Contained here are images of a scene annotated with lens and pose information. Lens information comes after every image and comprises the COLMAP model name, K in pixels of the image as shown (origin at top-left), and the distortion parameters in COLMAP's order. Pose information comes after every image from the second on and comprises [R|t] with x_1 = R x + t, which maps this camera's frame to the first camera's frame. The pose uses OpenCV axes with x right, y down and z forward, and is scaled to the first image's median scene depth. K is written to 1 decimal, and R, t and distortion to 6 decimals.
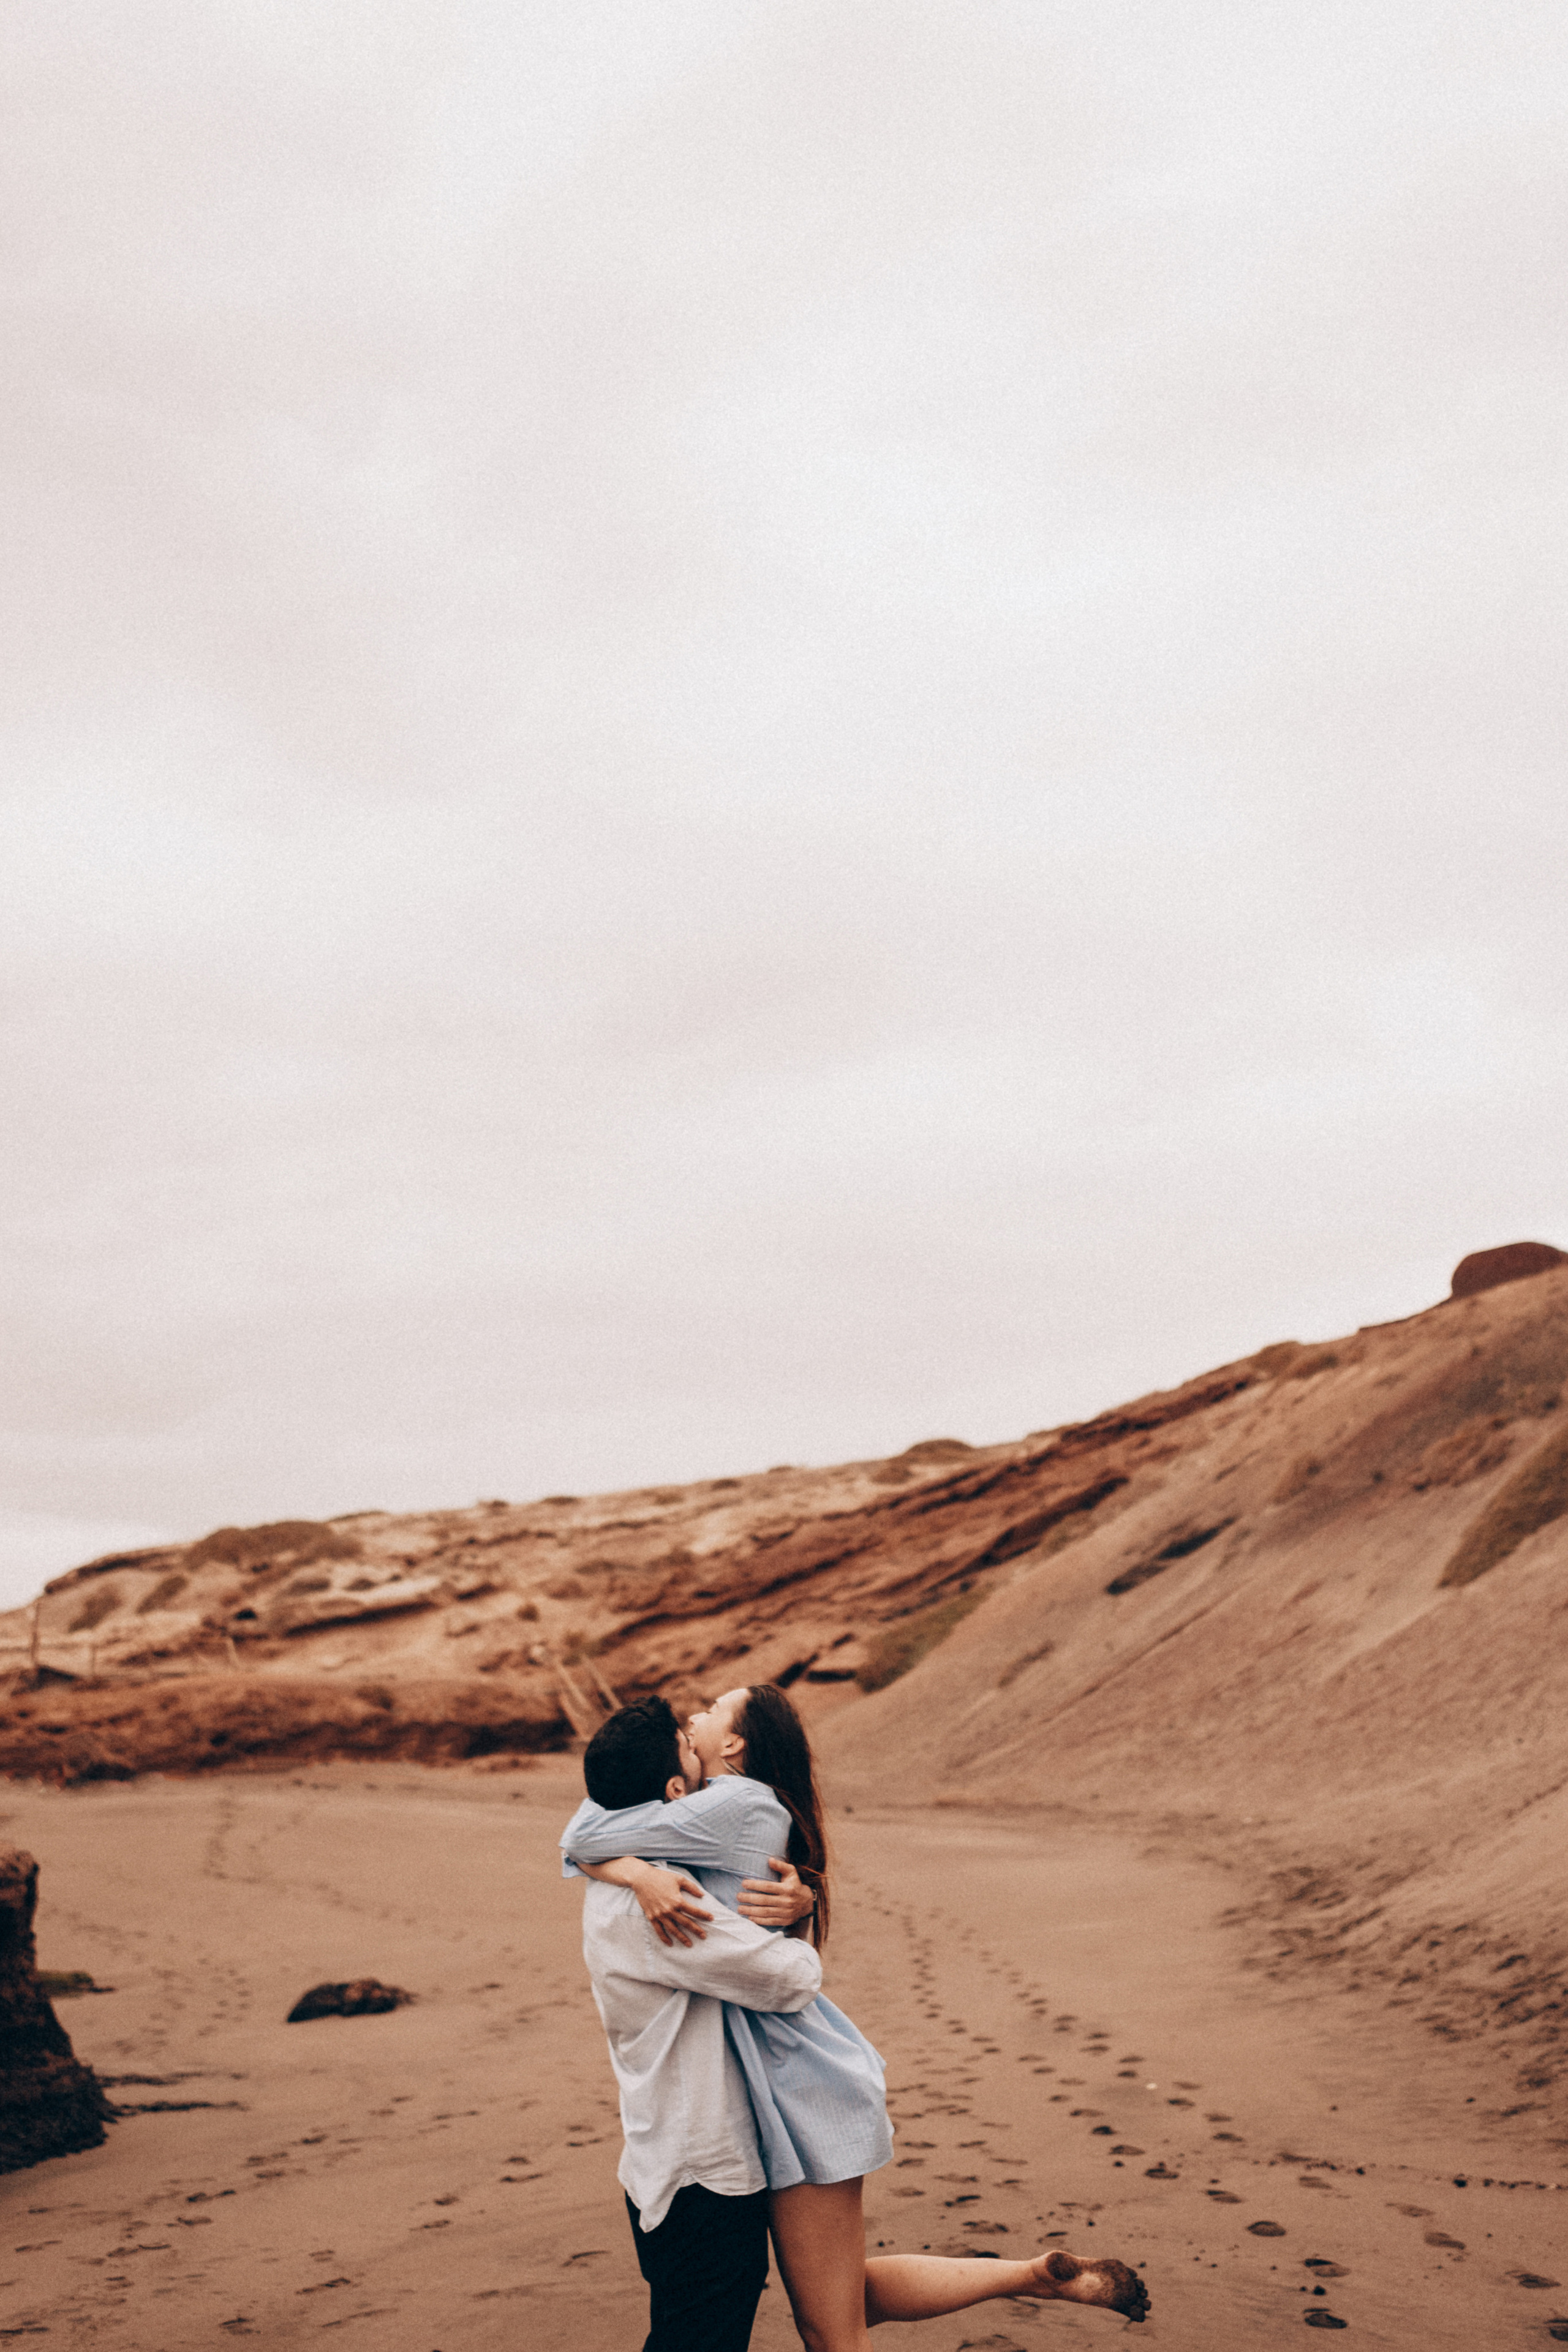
lens RADIAL K [[2304.4, 0, 784.0], [0, 2304.4, 1176.0], [0, 0, 1]] dist [0.067118, -0.002284]
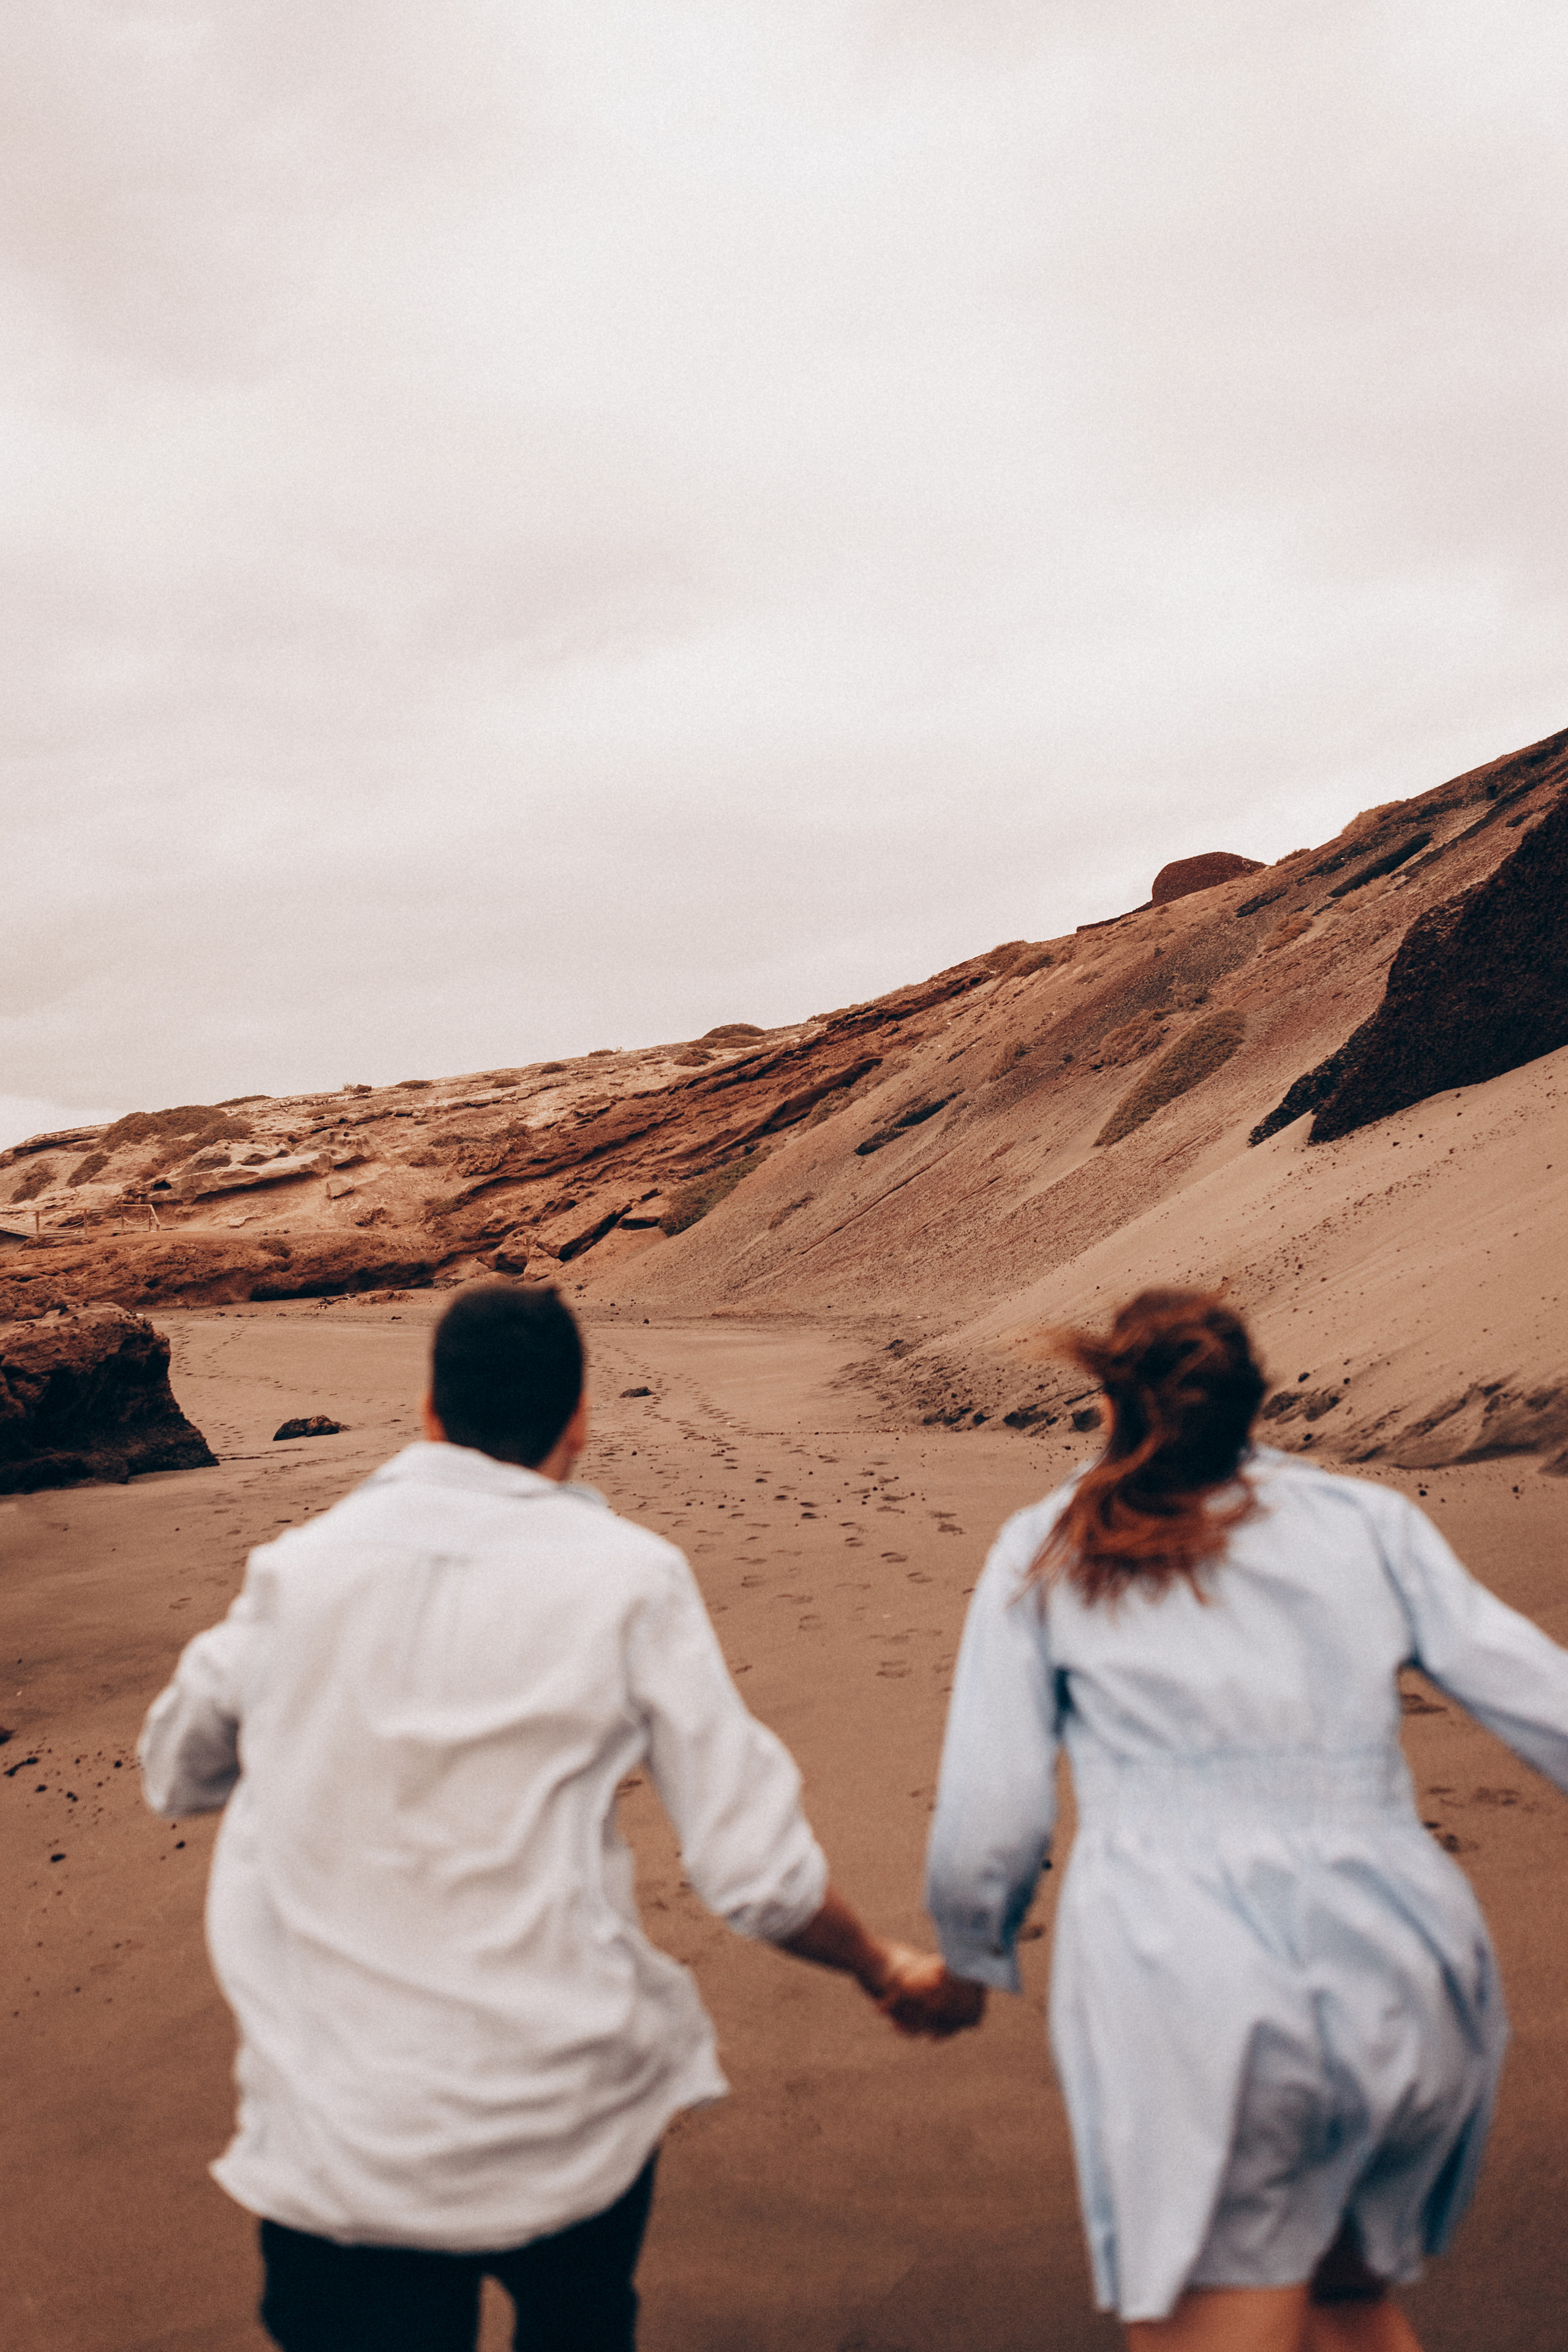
lens RADIAL K [[2304.4, 0, 784.0], [0, 2304.4, 1176.0], [0, 0, 1]] dist [0.067118, -0.002284]
pose [[0.997490, -0.023223, 0.066892, 0.014396], [0.009708, 0.980622, 0.195670, -0.051413], [-0.070140, -0.194530, 0.978386, -0.218121]]
